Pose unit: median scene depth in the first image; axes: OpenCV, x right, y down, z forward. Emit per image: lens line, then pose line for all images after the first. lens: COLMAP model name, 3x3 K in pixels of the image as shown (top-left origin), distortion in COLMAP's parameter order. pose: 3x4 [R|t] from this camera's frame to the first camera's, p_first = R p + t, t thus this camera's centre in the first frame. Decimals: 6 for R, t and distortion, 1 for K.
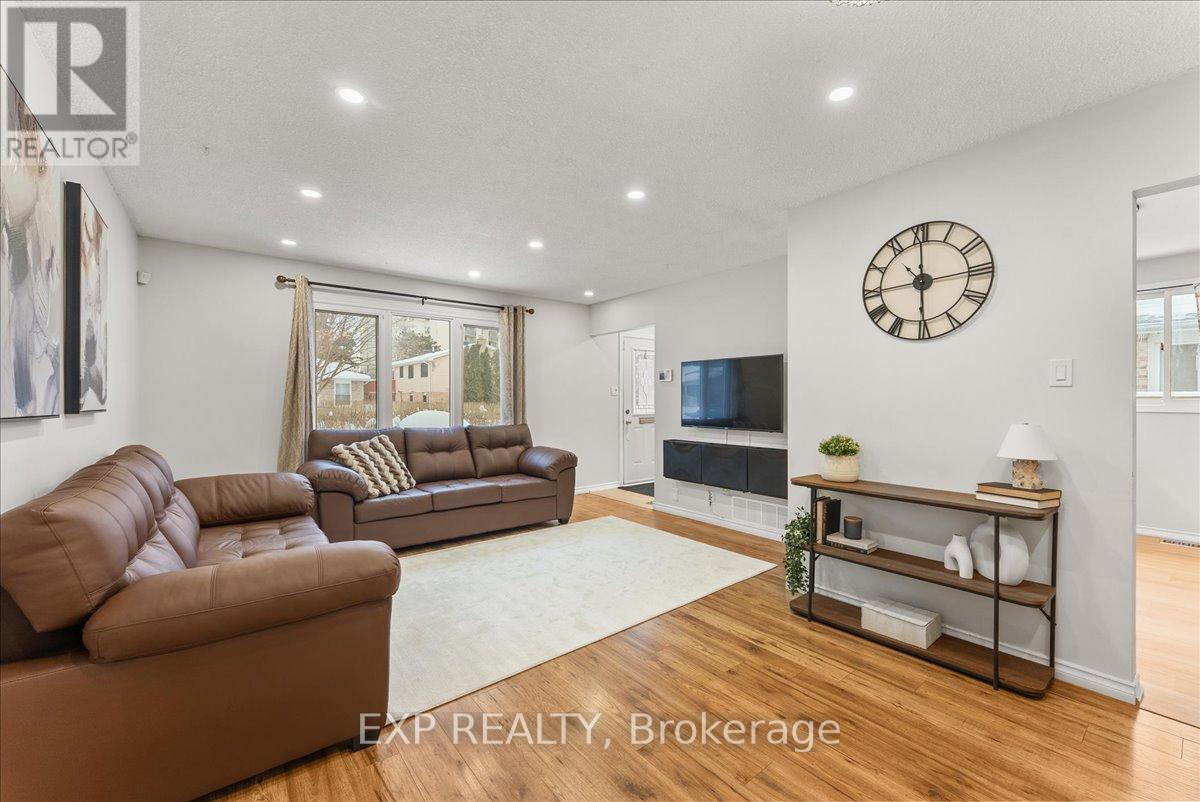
lens RADIAL K [[504.2, 0, 600.8], [0, 504.2, 399.4], [0, 0, 1]] dist [-0.000732, 0.000198]
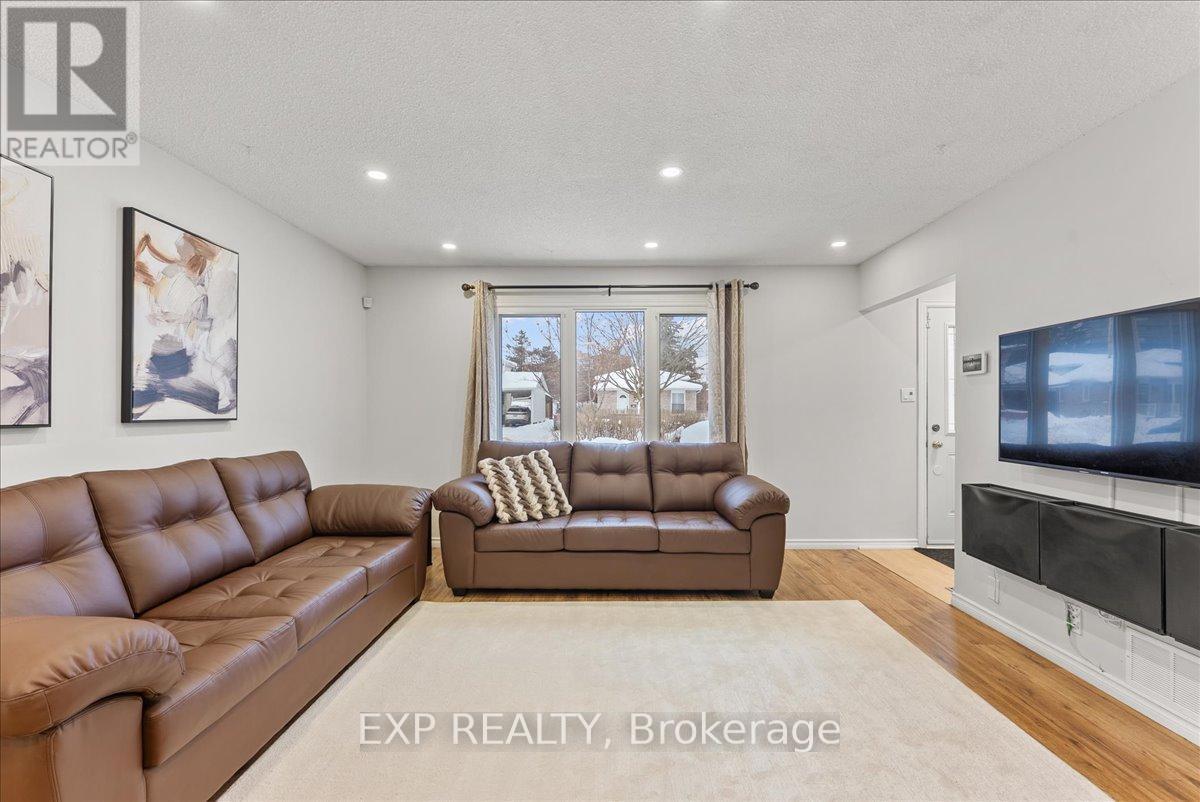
lens RADIAL K [[504.2, 0, 608.1], [0, 504.2, 407.5], [0, 0, 1]] dist [-0.000732, 0.000198]
pose [[0.771252, -0.002089, -0.636527, 0.189163], [0.001712, 0.999998, -0.001209, -0.000482], [0.636528, -0.000157, 0.771254, 0.370122]]
